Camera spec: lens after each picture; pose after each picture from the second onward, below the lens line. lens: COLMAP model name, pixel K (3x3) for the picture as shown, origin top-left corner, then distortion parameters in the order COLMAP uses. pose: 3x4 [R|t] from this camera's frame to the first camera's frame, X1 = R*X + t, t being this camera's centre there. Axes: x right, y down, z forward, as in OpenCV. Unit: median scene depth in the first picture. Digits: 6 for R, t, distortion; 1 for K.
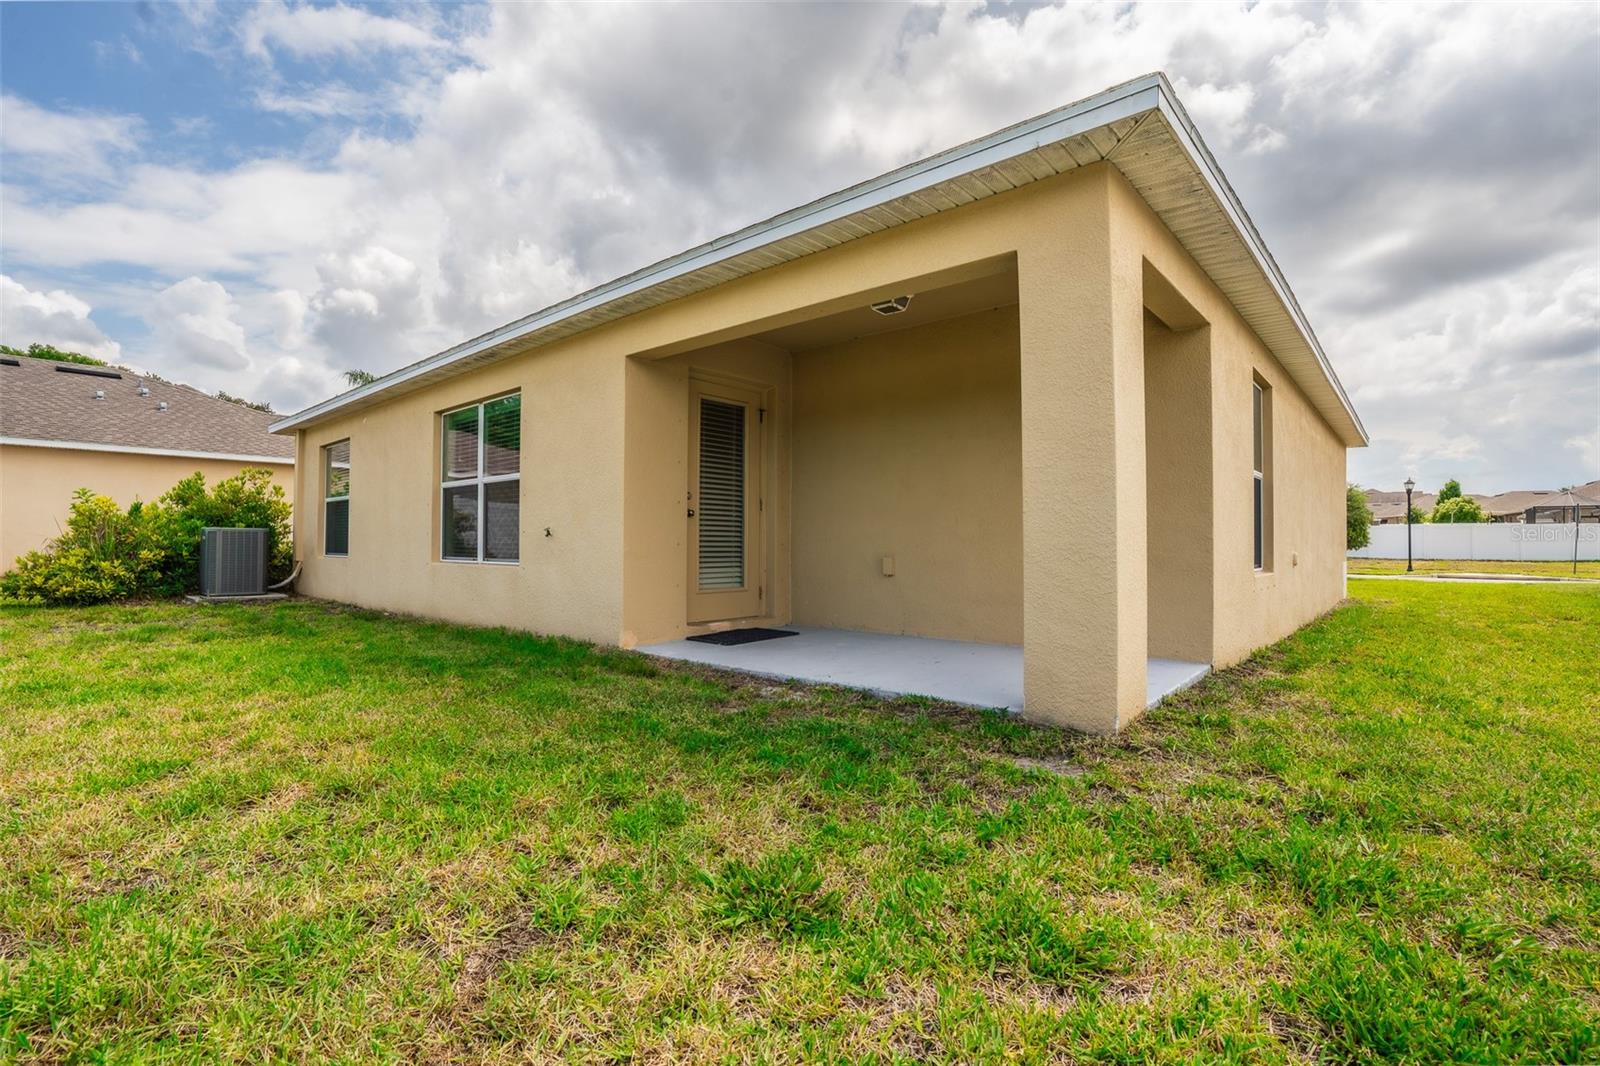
lens RADIAL K [[711.1, 0, 797.5], [0, 711.1, 504.2], [0, 0, 1]] dist [0.041137, -0.000019]
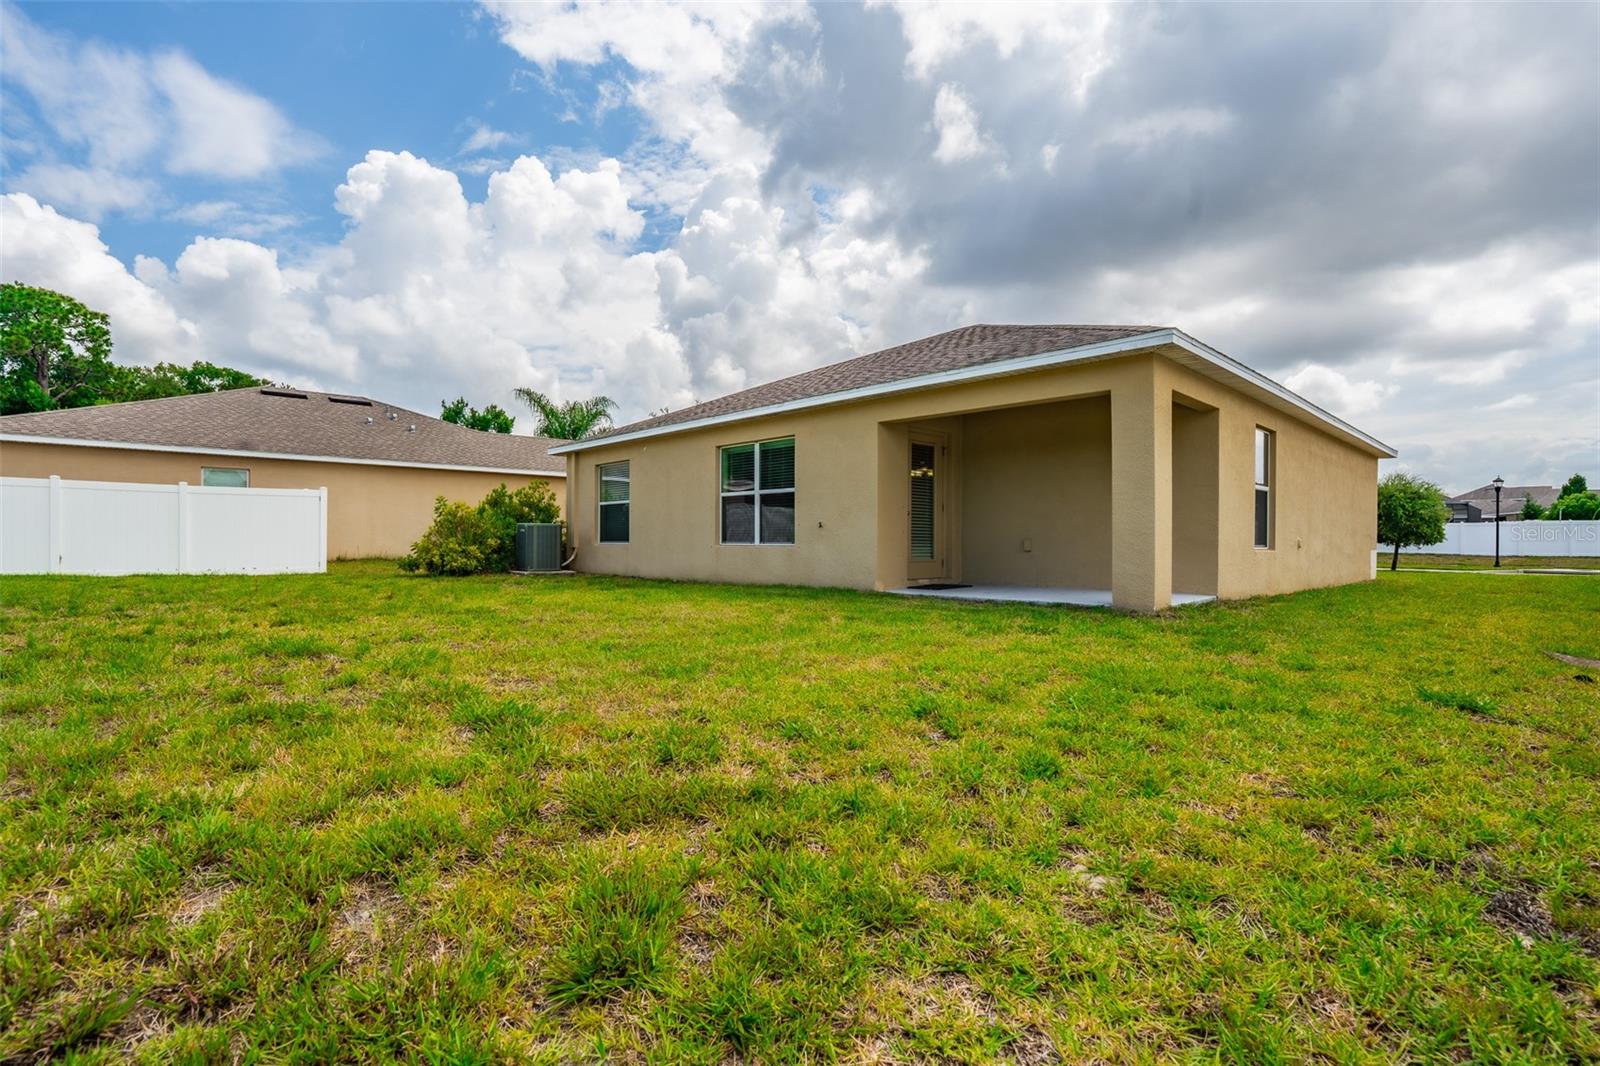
lens RADIAL K [[760.7, 0, 824.1], [0, 760.7, 525.7], [0, 0, 1]] dist [0.035953, -0.000024]
pose [[0.998649, -0.001009, -0.051955, -0.211261], [0.002636, 0.999508, 0.031252, -0.012170], [0.051898, -0.031347, 0.998160, -0.656079]]
